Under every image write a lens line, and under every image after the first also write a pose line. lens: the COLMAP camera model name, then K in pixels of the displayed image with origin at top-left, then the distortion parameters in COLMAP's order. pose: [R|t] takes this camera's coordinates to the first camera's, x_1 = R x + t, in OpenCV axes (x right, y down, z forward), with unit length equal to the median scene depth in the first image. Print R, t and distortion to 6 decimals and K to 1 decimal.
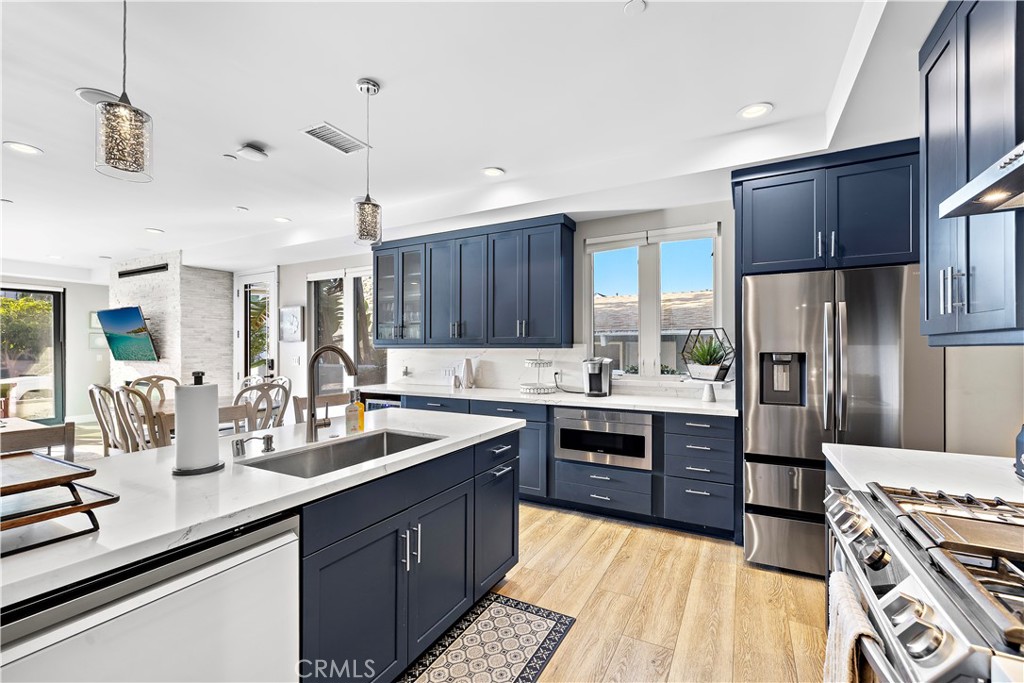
lens RADIAL K [[433.7, 0, 509.4], [0, 433.7, 348.1], [0, 0, 1]] dist [0.002603, 0.000370]
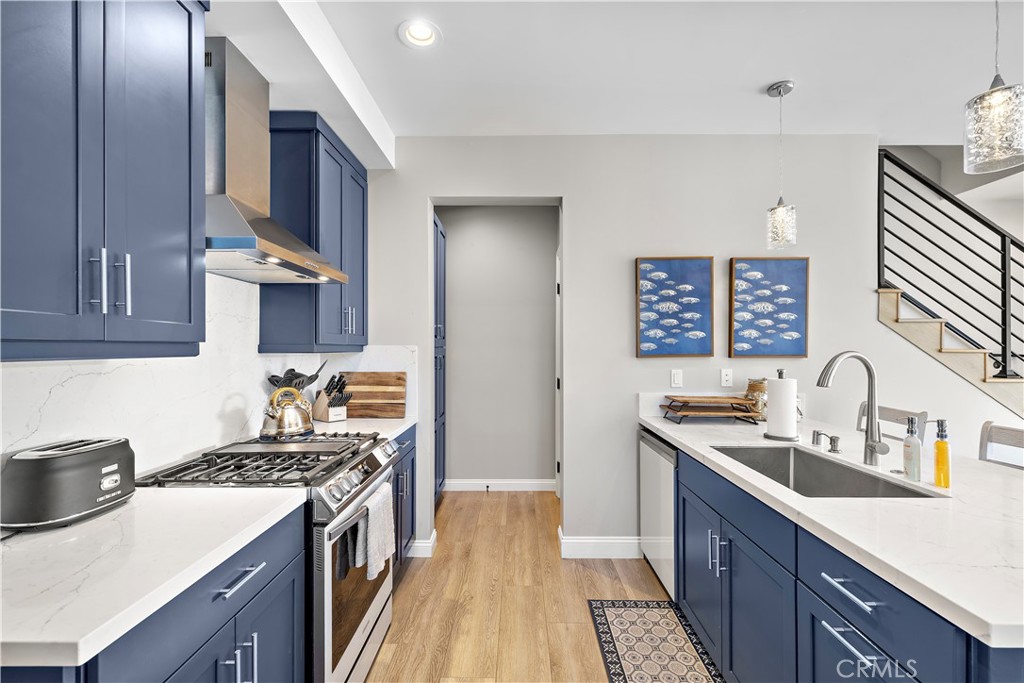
lens RADIAL K [[433.7, 0, 515.0], [0, 433.7, 348.5], [0, 0, 1]] dist [0.002603, 0.000370]
pose [[-0.882675, 0.004653, -0.469960, 0.255502], [0.004834, 0.999988, 0.000821, -0.007140], [0.469958, -0.001547, -0.882687, 0.649372]]
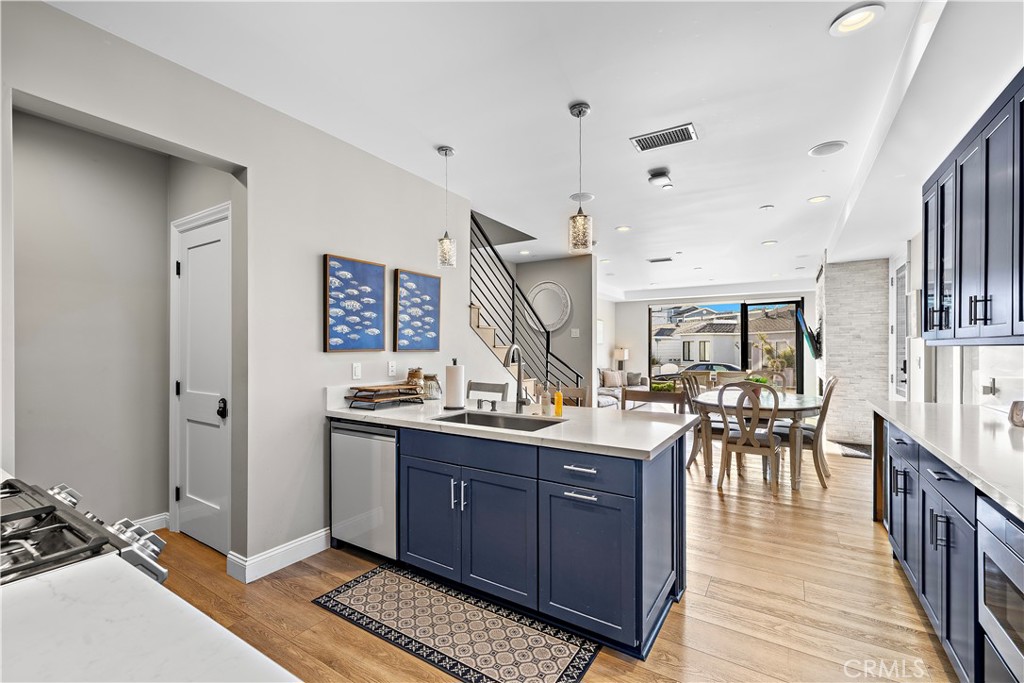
lens RADIAL K [[433.7, 0, 513.8], [0, 433.7, 346.9], [0, 0, 1]] dist [0.002603, 0.000370]
pose [[-0.072772, 0.000825, -0.997348, 0.430027], [0.001370, 0.999999, 0.000727, 0.000033], [0.997348, -0.001314, -0.072773, 0.494385]]
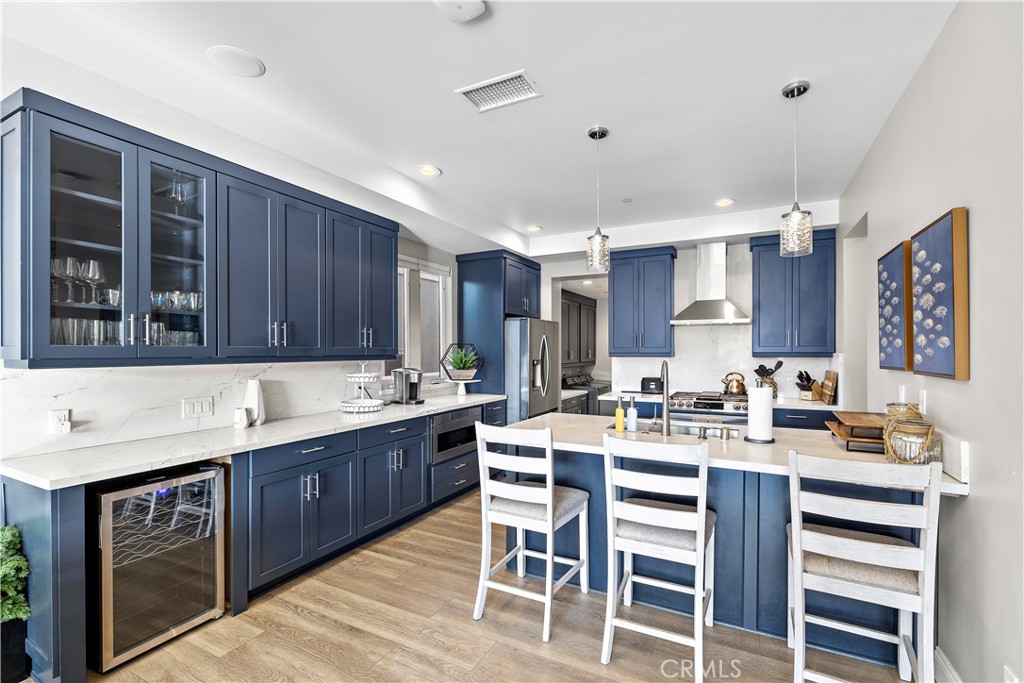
lens RADIAL K [[465.3, 0, 518.1], [0, 465.3, 351.4], [0, 0, 1]] dist [-0.009585, -0.002266]
pose [[-0.039868, 0.000105, 0.999205, -0.833015], [0.001383, 0.999999, -0.000050, -0.016163], [-0.999204, 0.001380, -0.039868, 0.682469]]
